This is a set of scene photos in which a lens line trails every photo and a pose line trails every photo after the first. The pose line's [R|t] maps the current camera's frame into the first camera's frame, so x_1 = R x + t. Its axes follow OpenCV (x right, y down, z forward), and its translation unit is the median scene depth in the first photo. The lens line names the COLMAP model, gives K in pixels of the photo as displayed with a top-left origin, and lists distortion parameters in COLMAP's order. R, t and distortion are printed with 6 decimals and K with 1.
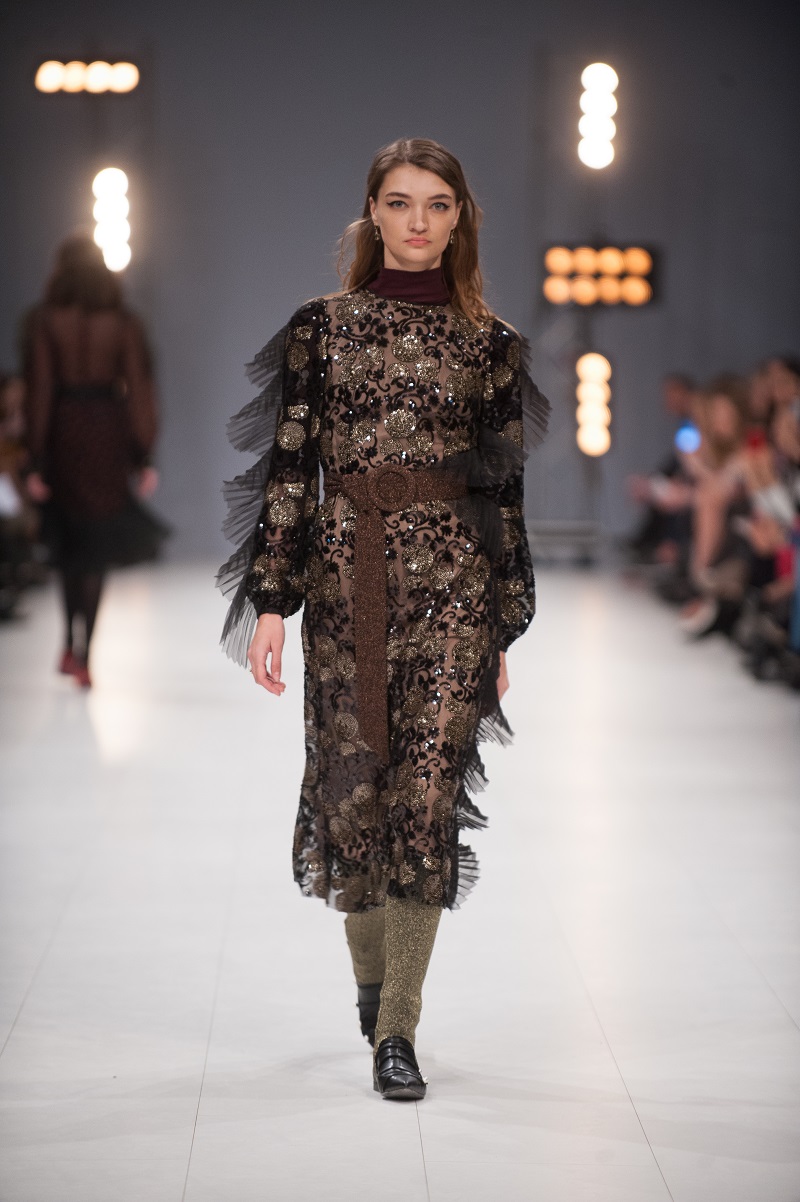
lens RADIAL K [[6874.2, 0, 410.8], [0, 6874.2, 606.6], [0, 0, 1]] dist [2.981633, 0.000000]
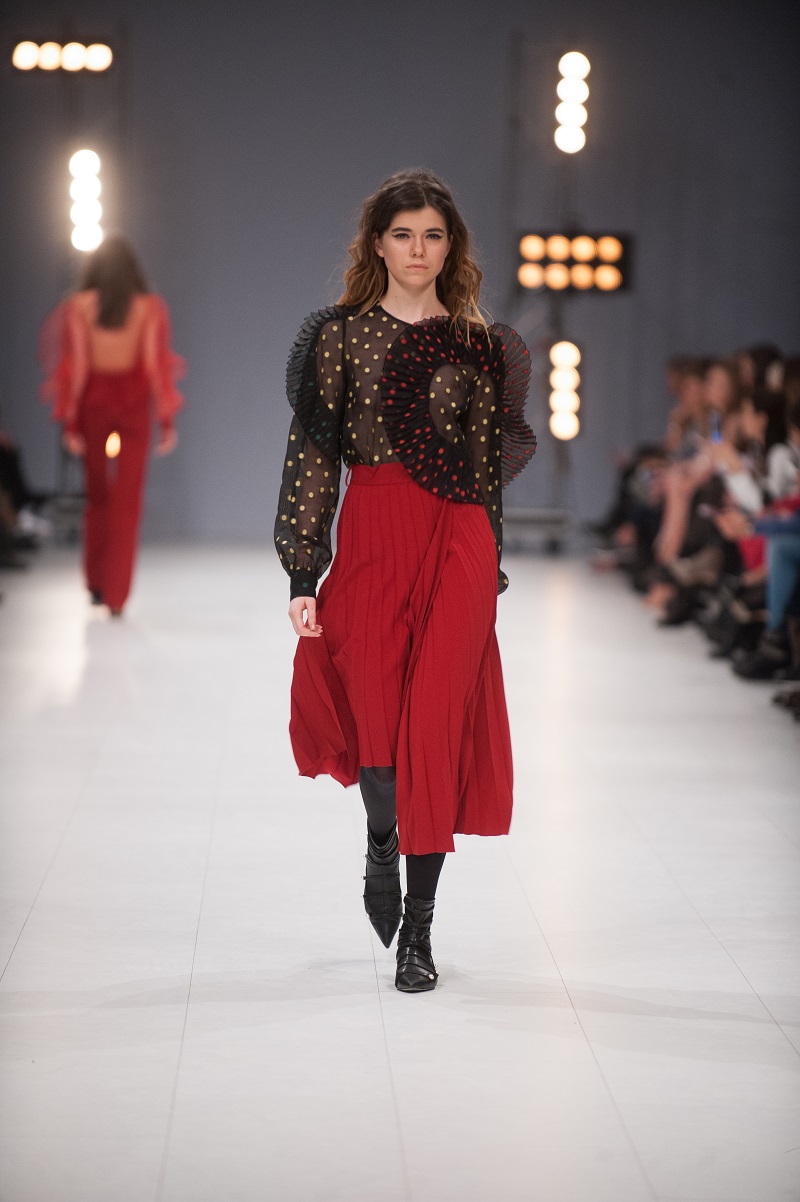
lens RADIAL K [[6874.2, 0, 406.9], [0, 6874.2, 592.6], [0, 0, 1]] dist [2.981633, 0.000000]
pose [[0.999935, 0.010688, 0.003923, -0.002812], [-0.010689, 0.999943, 0.000271, 0.000176], [-0.003920, -0.000313, 0.999992, -0.072431]]
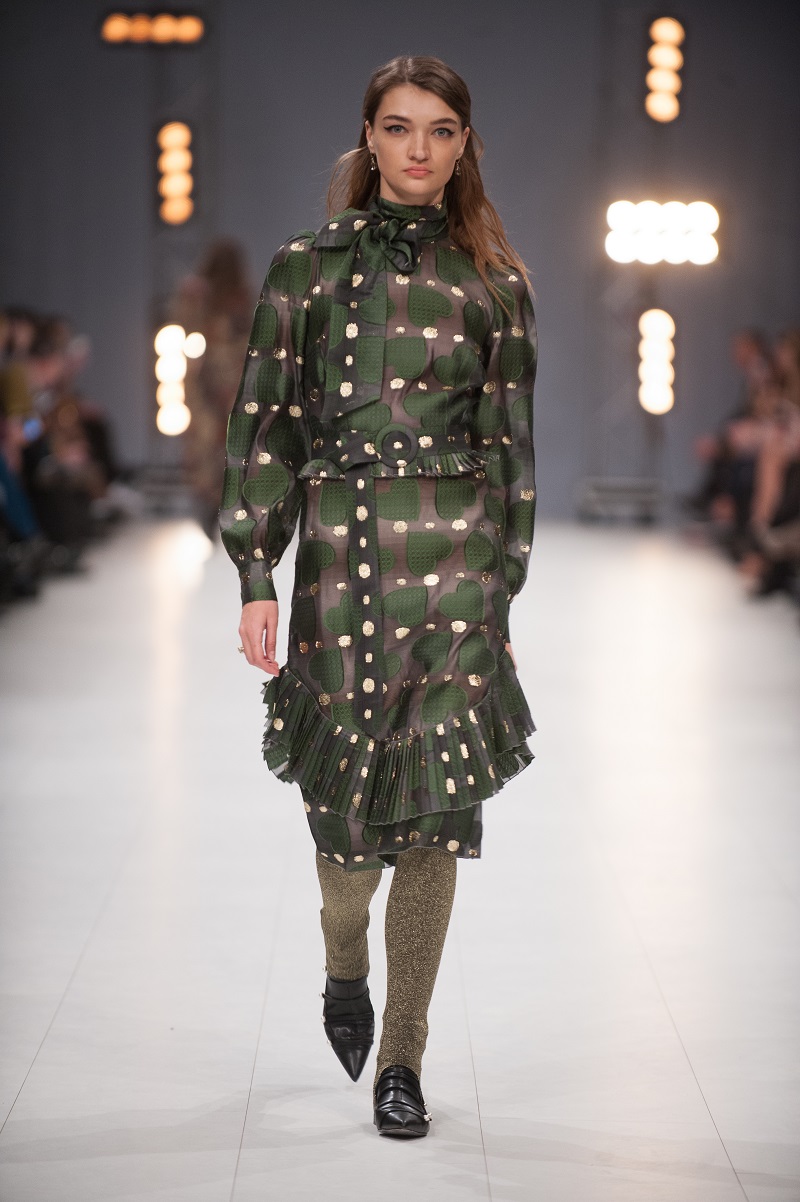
lens RADIAL K [[6874.2, 0, 390.2], [0, 6874.2, 602.7], [0, 0, 1]] dist [2.981633, 0.000000]
pose [[0.999905, 0.007334, -0.011672, 0.004193], [-0.007266, 0.999956, 0.005882, -0.001769], [0.011715, -0.005797, 0.999915, 0.063522]]
